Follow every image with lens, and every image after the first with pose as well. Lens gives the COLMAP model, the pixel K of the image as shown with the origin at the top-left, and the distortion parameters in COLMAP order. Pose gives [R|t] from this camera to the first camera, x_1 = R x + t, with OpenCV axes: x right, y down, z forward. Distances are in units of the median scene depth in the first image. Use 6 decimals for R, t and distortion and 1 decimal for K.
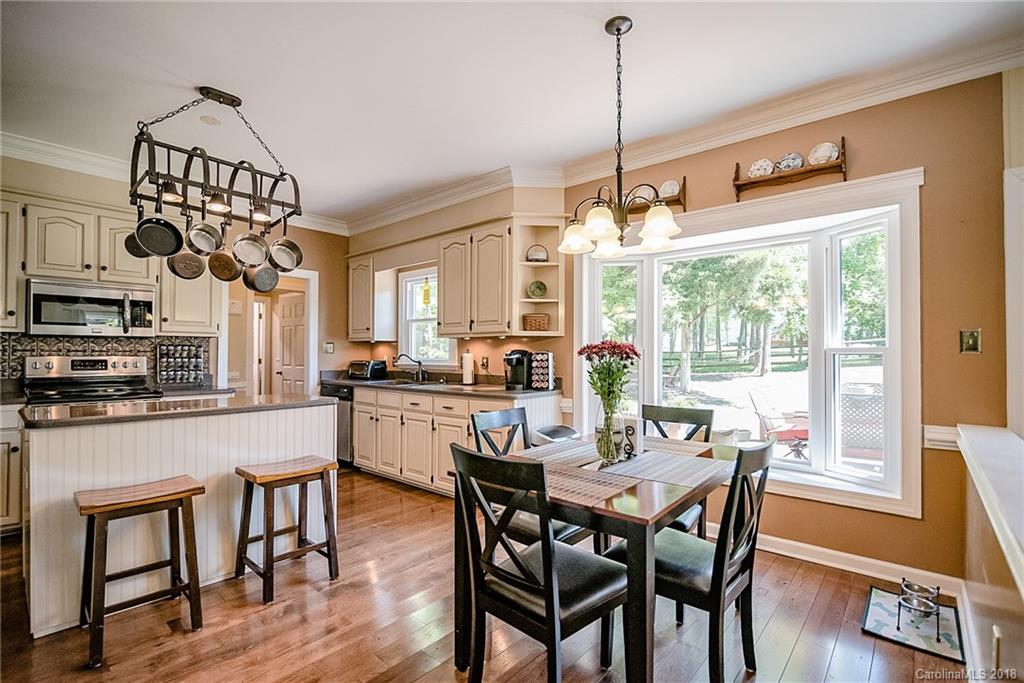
lens RADIAL K [[493.9, 0, 509.4], [0, 493.9, 354.0], [0, 0, 1]] dist [-0.011812, -0.000080]
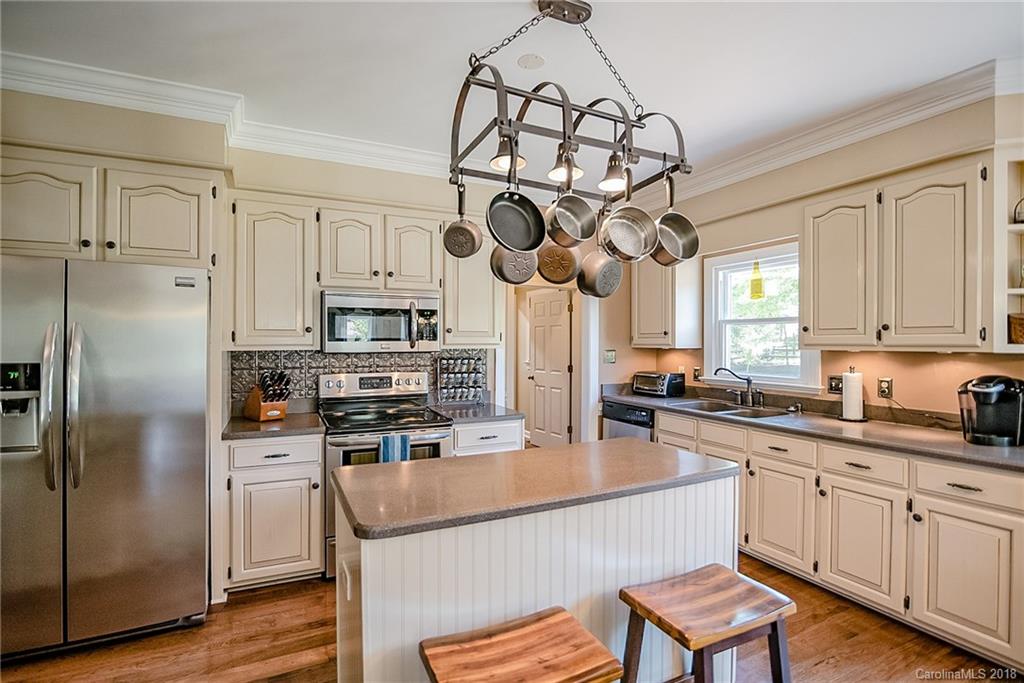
lens RADIAL K [[477.1, 0, 513.5], [0, 477.1, 341.8], [0, 0, 1]] dist [-0.010802, -0.000342]
pose [[0.937835, -0.006620, -0.347018, -0.312396], [0.008838, 0.999949, 0.004809, -0.054158], [0.346969, -0.007577, 0.937846, 0.264479]]
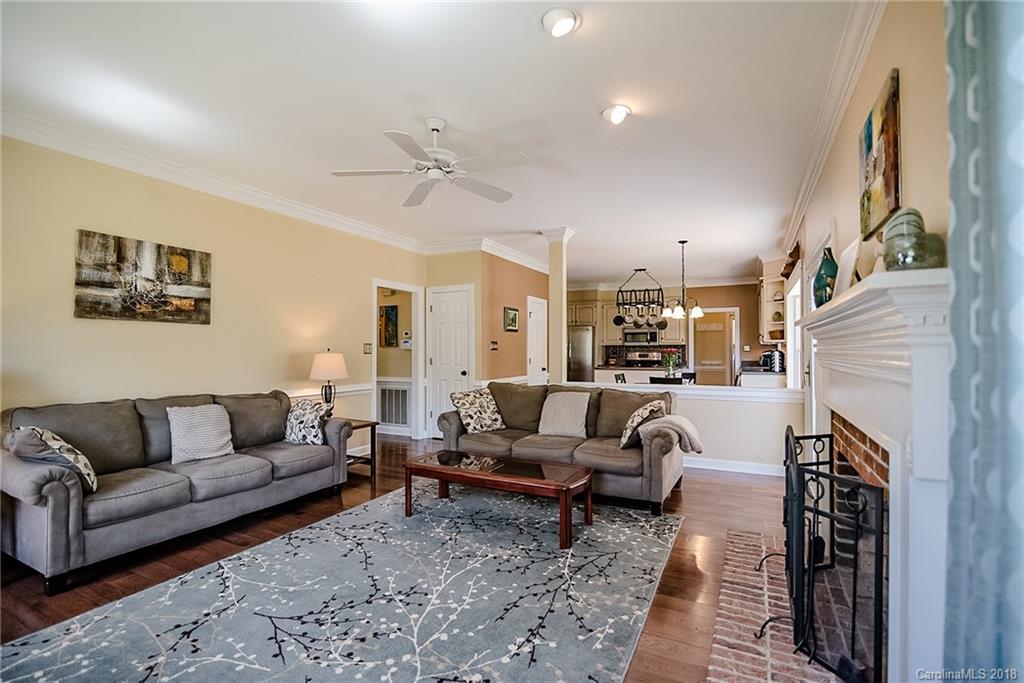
lens RADIAL K [[477.1, 0, 513.5], [0, 477.1, 341.8], [0, 0, 1]] dist [-0.010802, -0.000342]
pose [[0.276420, -0.017717, -0.960874, 1.488488], [0.007281, 0.999840, -0.016341, -0.018601], [0.961009, -0.002479, 0.276504, -0.431342]]
